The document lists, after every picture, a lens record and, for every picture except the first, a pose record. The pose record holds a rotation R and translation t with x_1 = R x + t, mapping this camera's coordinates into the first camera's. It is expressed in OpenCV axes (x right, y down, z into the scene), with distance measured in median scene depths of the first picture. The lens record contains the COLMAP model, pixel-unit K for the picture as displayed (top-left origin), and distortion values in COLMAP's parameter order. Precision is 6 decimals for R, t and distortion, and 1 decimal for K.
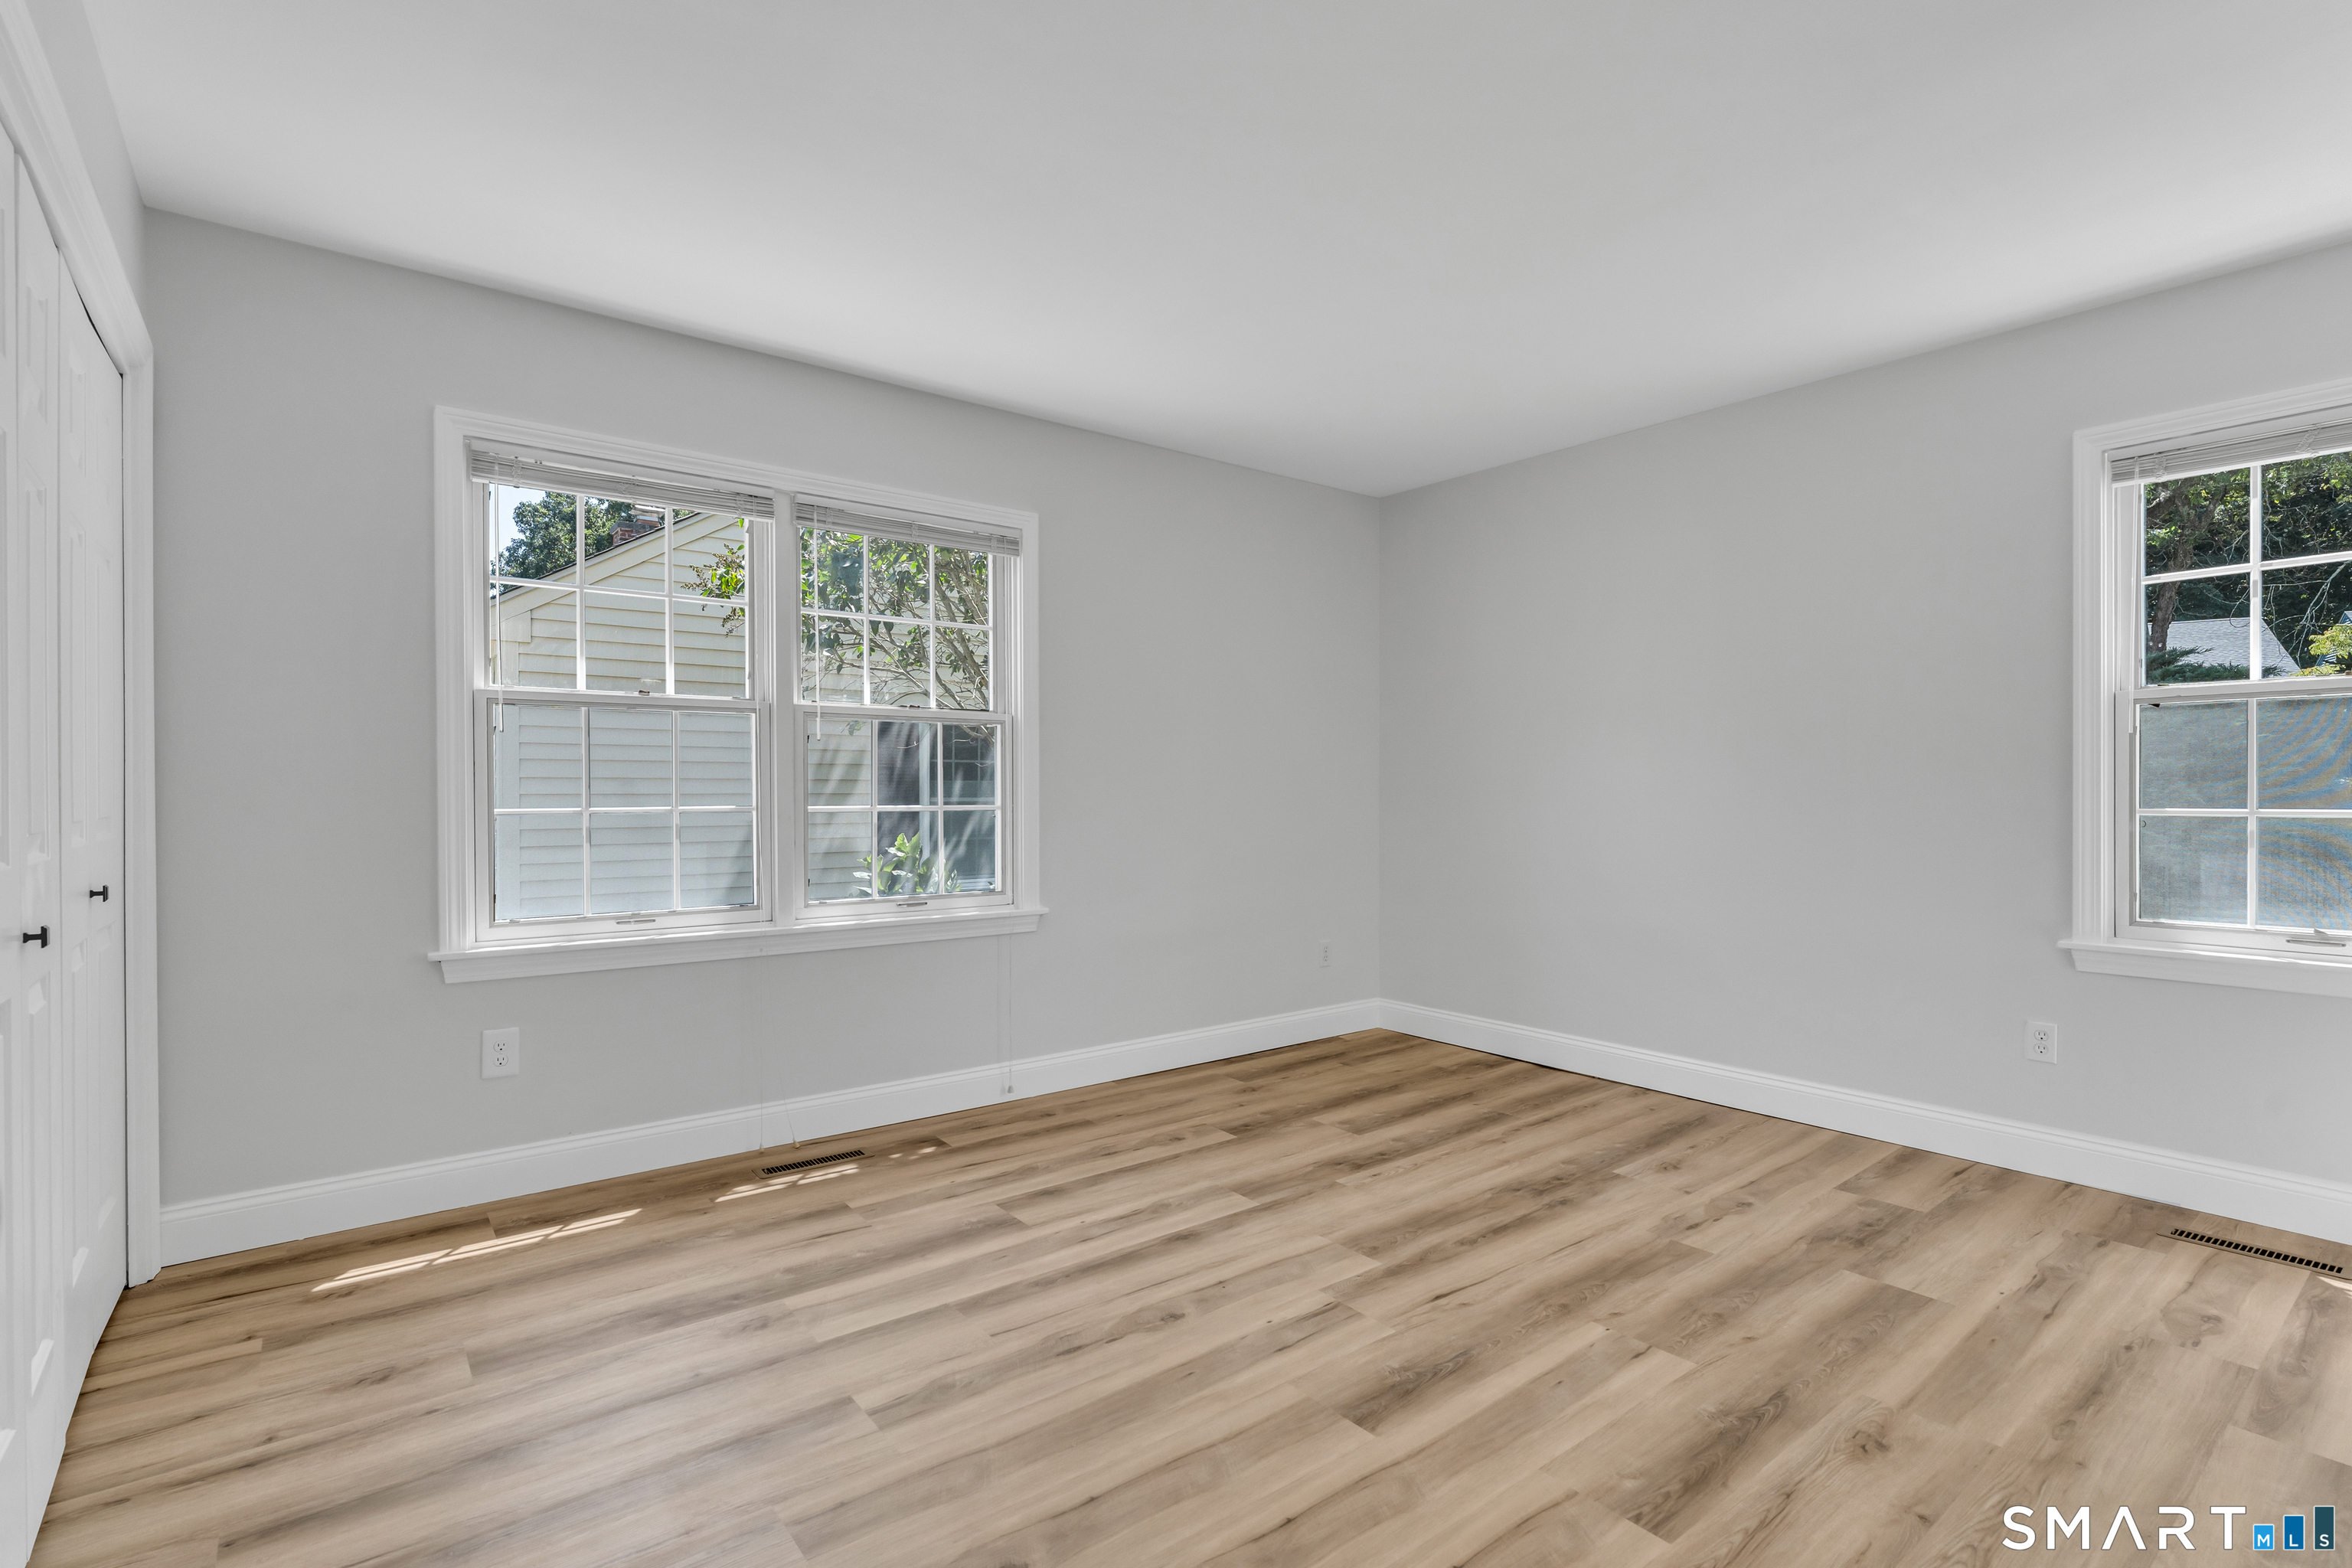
lens RADIAL K [[1111.6, 0, 1186.5], [0, 1111.6, 797.2], [0, 0, 1]] dist [-0.001354, 0.000118]
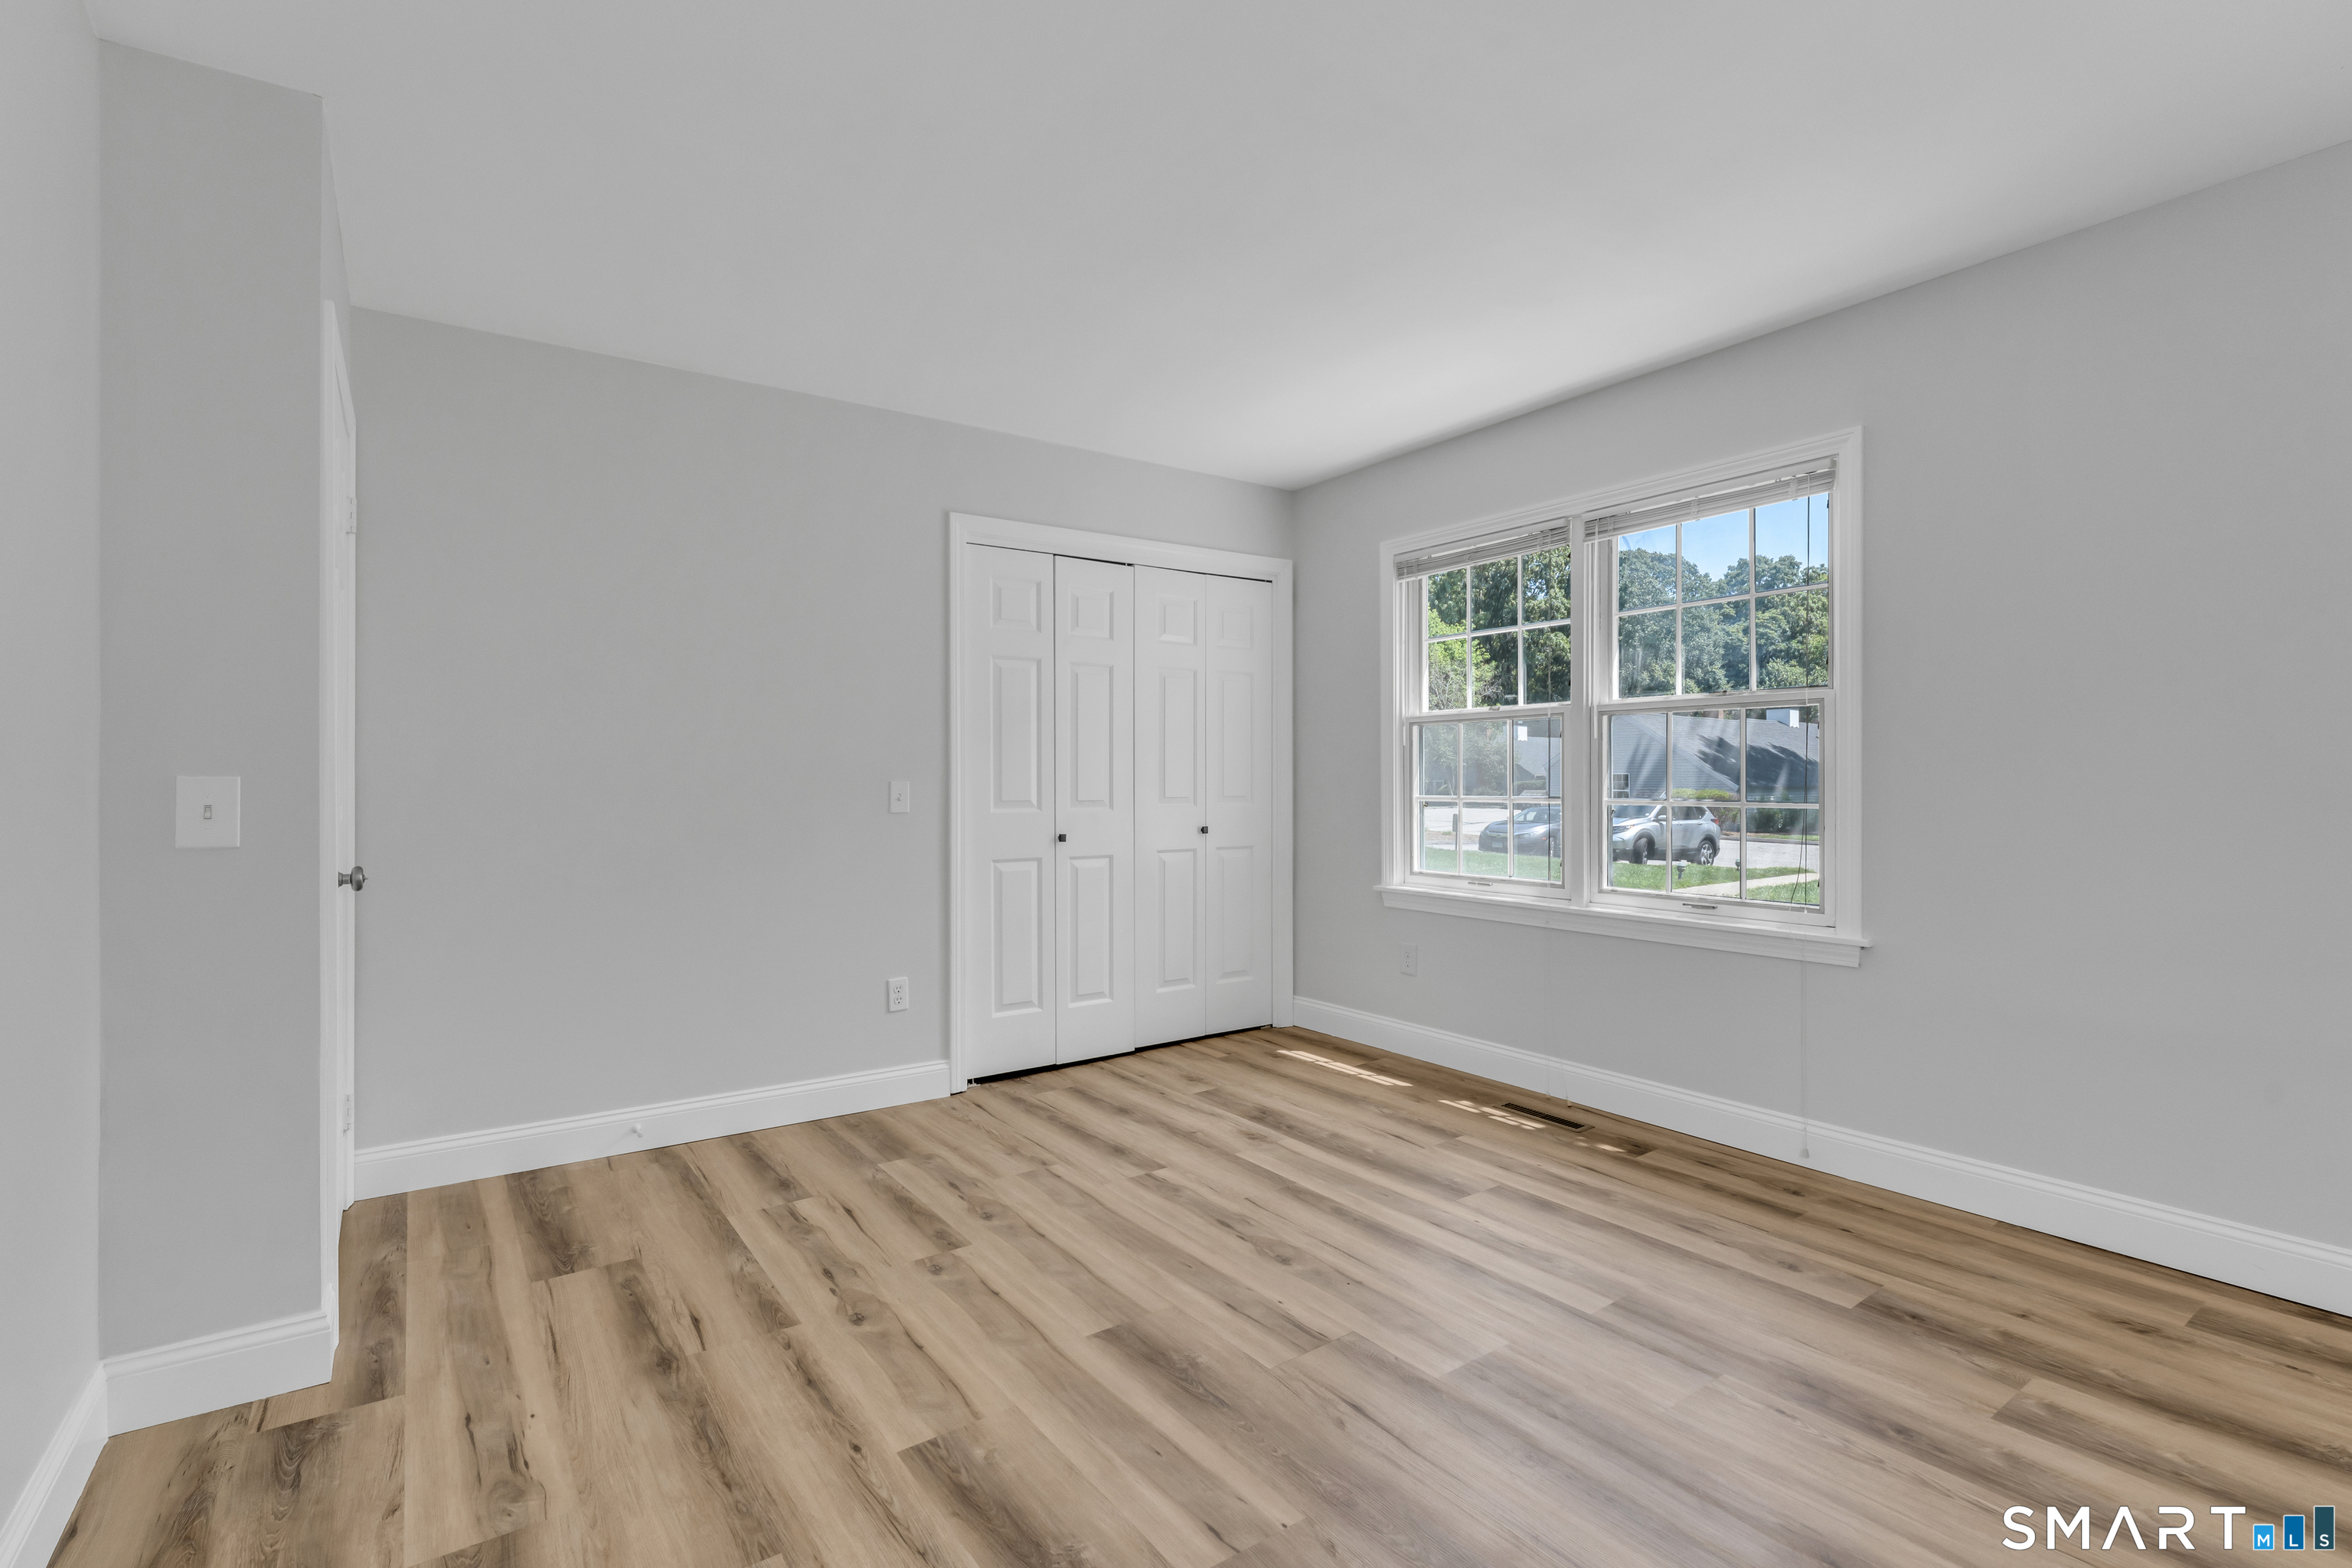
lens RADIAL K [[1111.6, 0, 1183.4], [0, 1111.6, 772.8], [0, 0, 1]] dist [-0.001354, 0.000118]
pose [[-0.063747, -0.006916, -0.997942, 0.903076], [-0.004641, 0.999967, -0.006634, -0.009244], [0.997955, 0.004209, -0.063777, 0.791049]]
